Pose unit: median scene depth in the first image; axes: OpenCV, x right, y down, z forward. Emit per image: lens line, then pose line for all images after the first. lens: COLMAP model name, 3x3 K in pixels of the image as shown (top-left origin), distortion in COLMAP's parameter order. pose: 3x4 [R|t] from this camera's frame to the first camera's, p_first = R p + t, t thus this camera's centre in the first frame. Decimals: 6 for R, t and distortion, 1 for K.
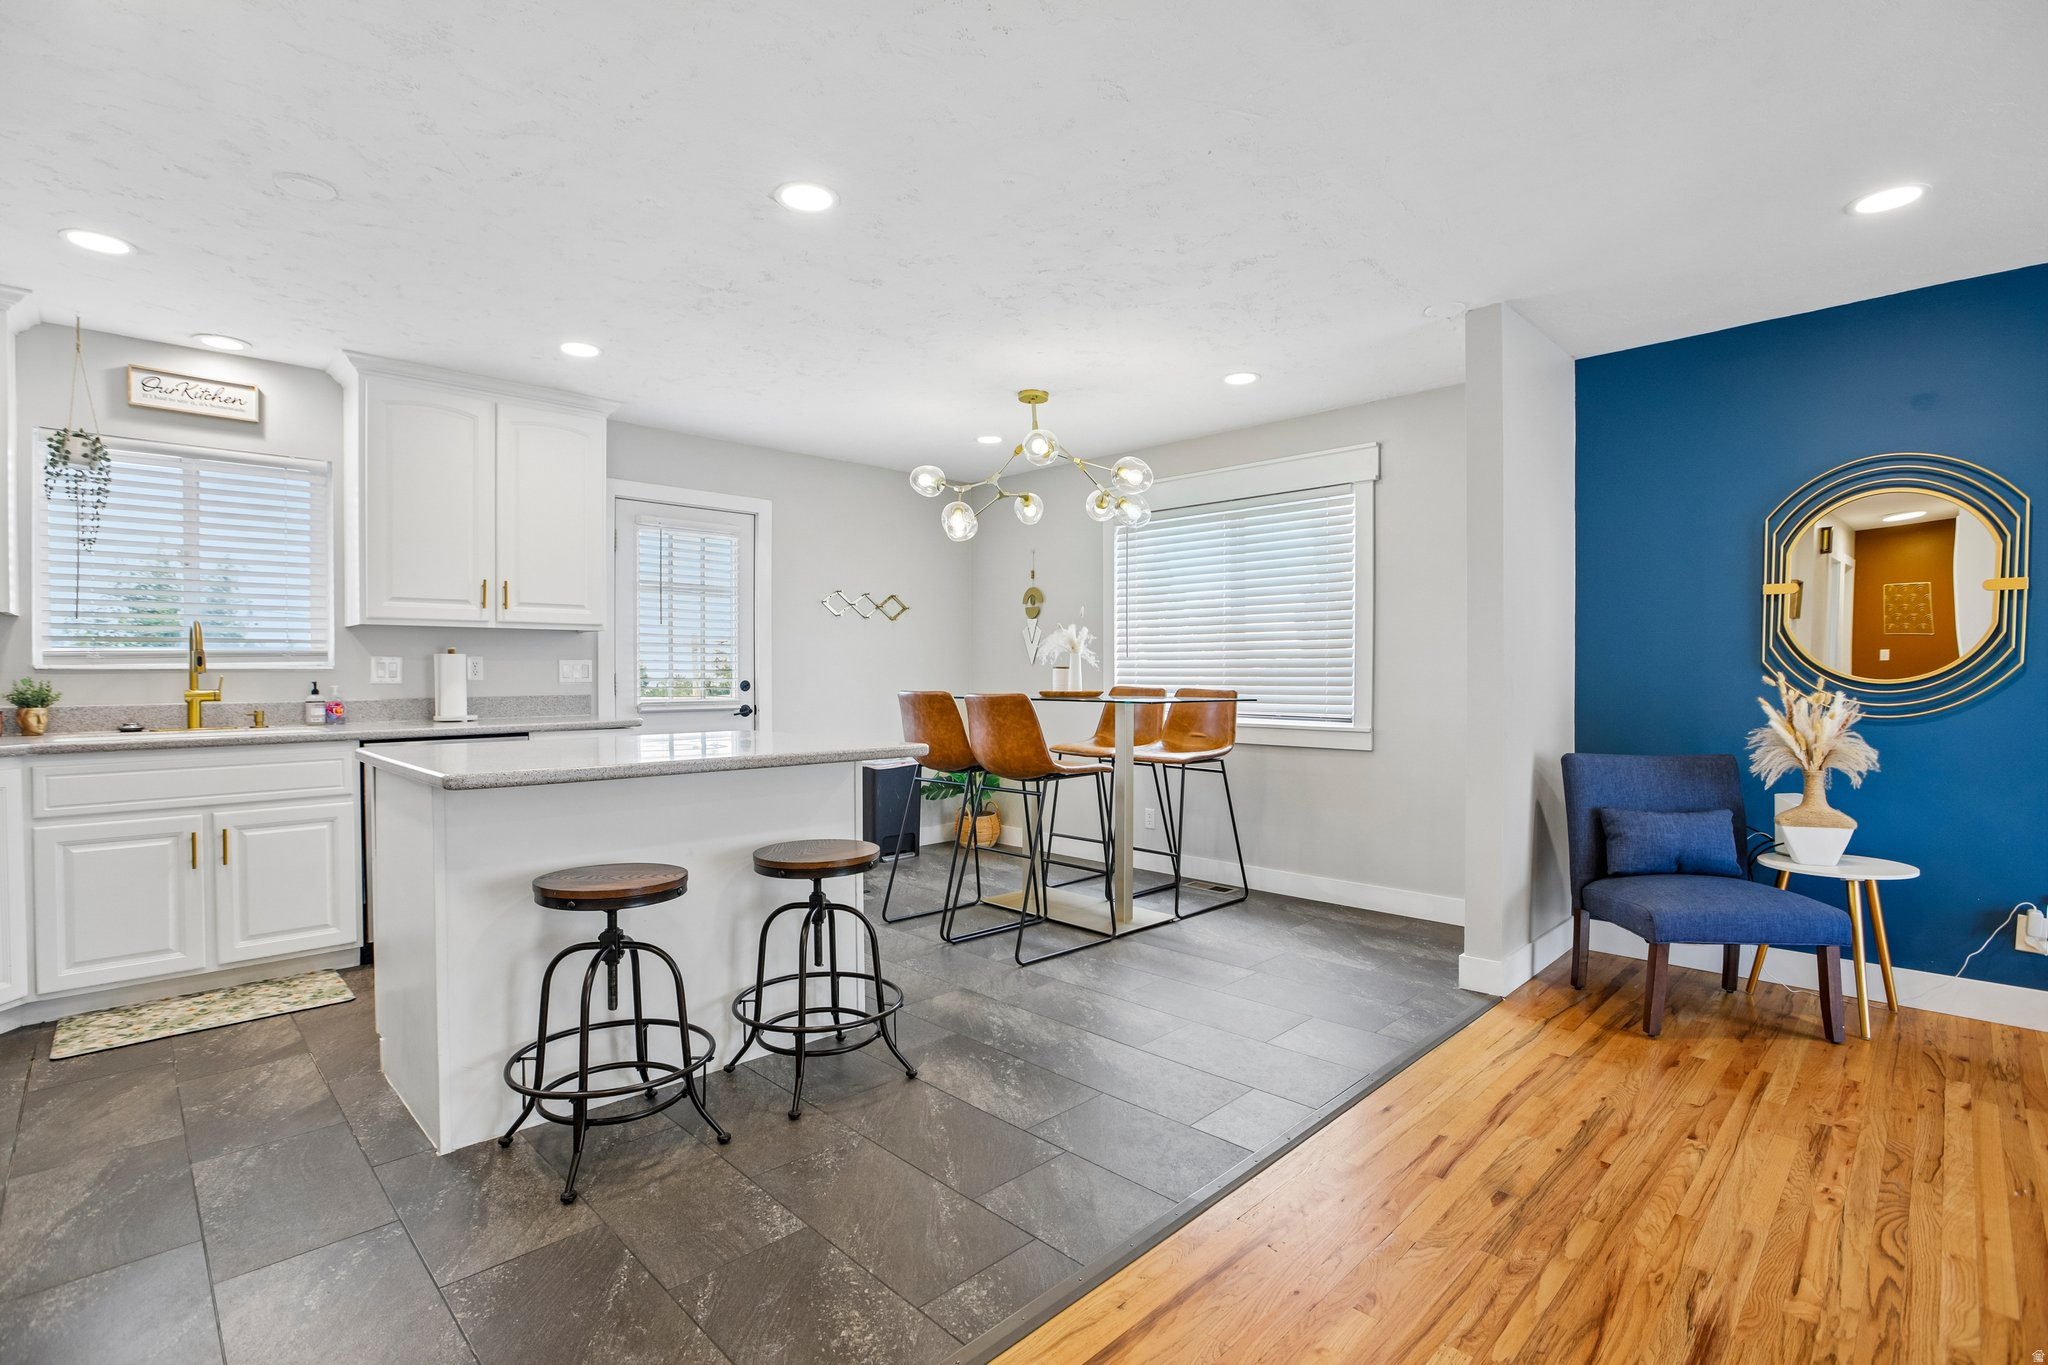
lens RADIAL K [[973.2, 0, 1024.0], [0, 973.2, 682.5], [0, 0, 1]] dist [-0.070217, 0.040149]
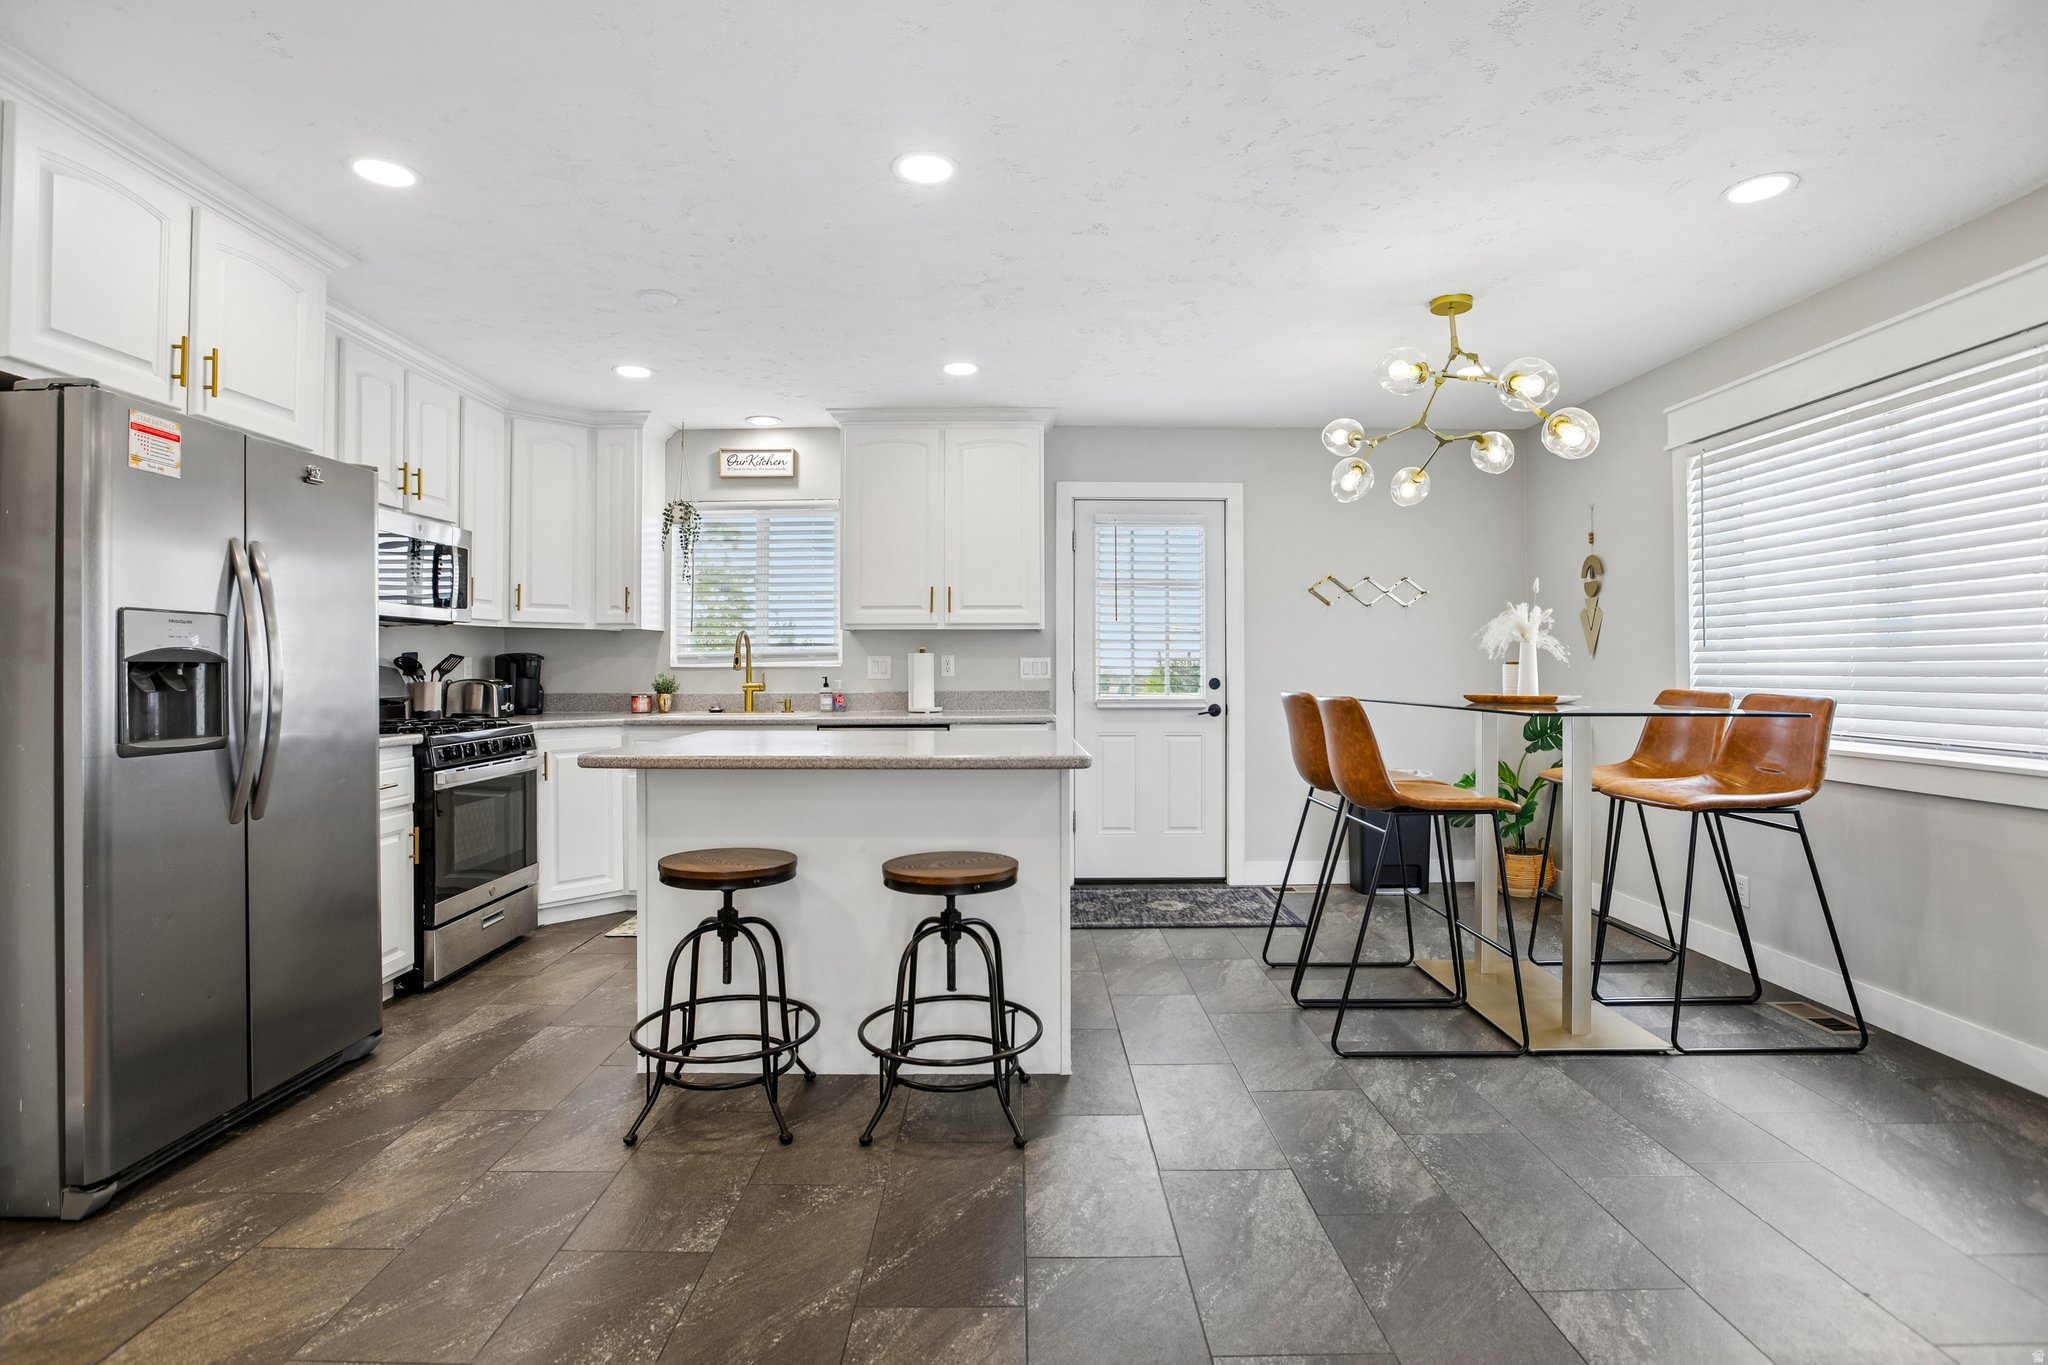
lens RADIAL K [[984.1, 0, 1025.7], [0, 984.1, 657.5], [0, 0, 1]] dist [-0.070637, 0.040399]
pose [[0.711219, -0.008781, -0.702915, 0.324476], [-0.006908, 0.999786, -0.019479, -0.002901], [0.702936, 0.018710, 0.711007, 0.253081]]
